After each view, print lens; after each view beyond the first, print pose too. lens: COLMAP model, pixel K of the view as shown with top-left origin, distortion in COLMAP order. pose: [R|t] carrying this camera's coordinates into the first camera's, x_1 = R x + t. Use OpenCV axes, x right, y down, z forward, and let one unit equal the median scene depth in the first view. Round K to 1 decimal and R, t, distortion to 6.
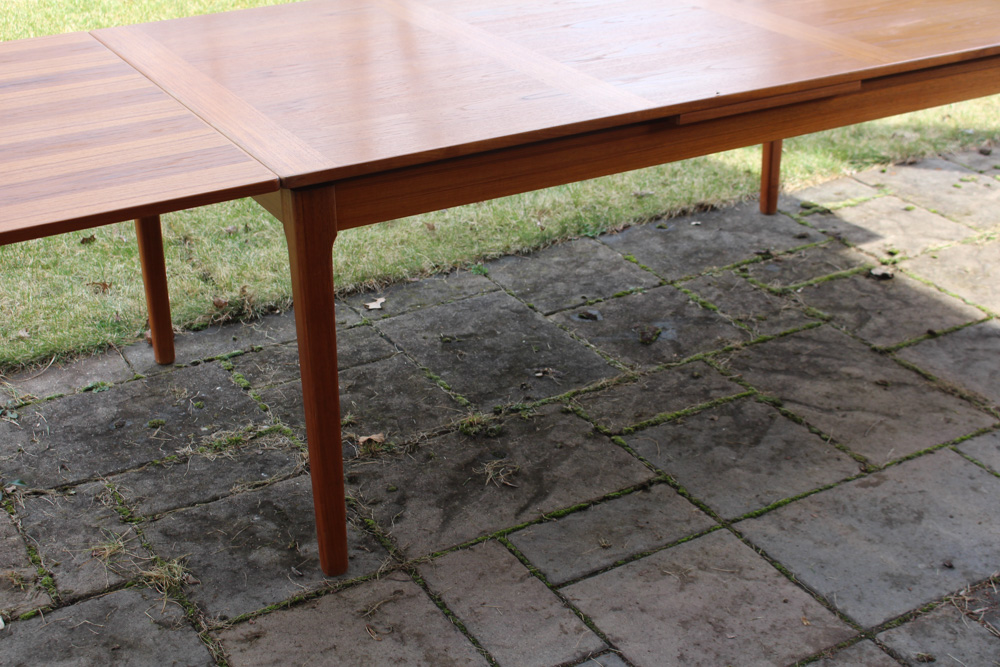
lens RADIAL K [[1414.6, 0, 502.5], [0, 1414.6, 344.2], [0, 0, 1]] dist [-0.068908, 0.116068]
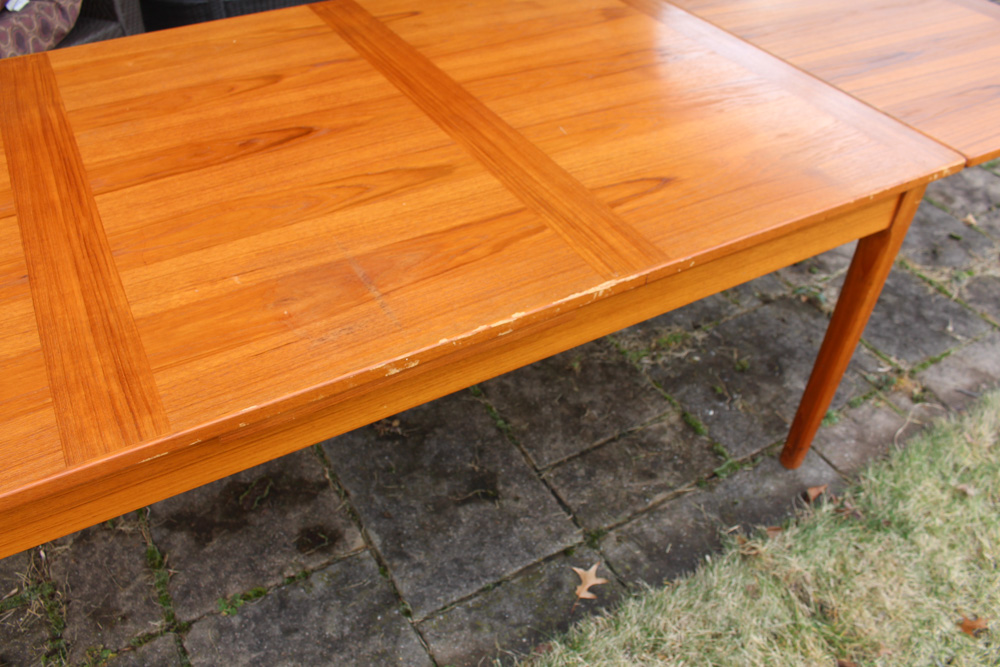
lens RADIAL K [[825.9, 0, 500.0], [0, 825.9, 333.5], [0, 0, 1]] dist [-0.152315, 0.128521]
pose [[-0.999745, -0.022398, -0.002792, -0.045630], [-0.011205, 0.385117, 0.922800, -0.559638], [-0.019594, 0.922596, -0.385270, 1.221833]]
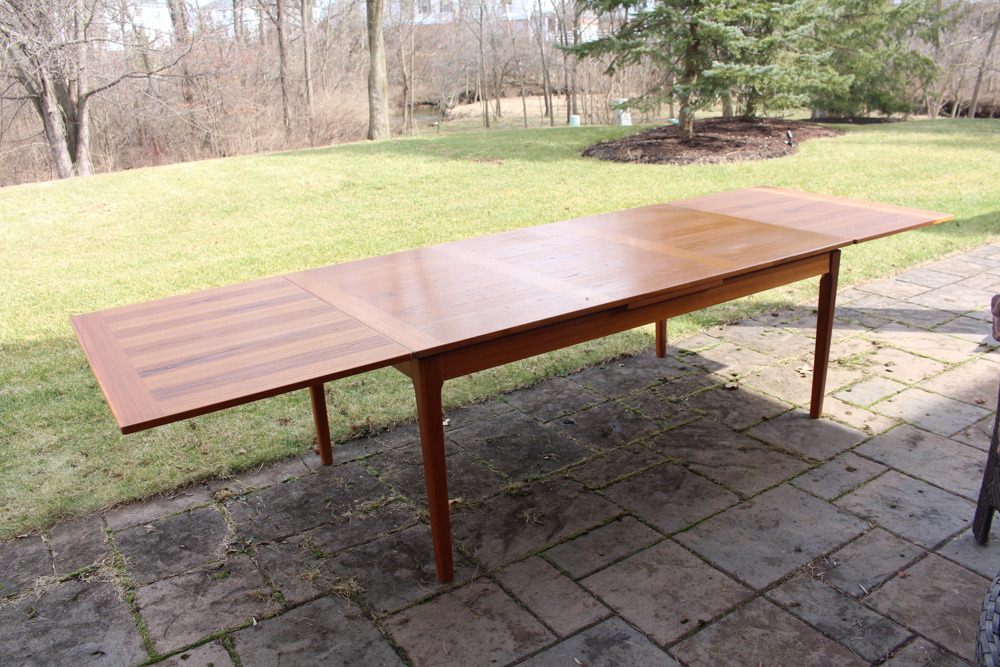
lens RADIAL K [[829.8, 0, 503.9], [0, 829.8, 328.4], [0, 0, 1]] dist [-0.153229, 0.133342]
pose [[0.997698, -0.056866, 0.036950, -0.057001], [0.061404, 0.988764, -0.136294, -0.000121], [-0.028785, 0.138249, 0.989979, -0.017106]]
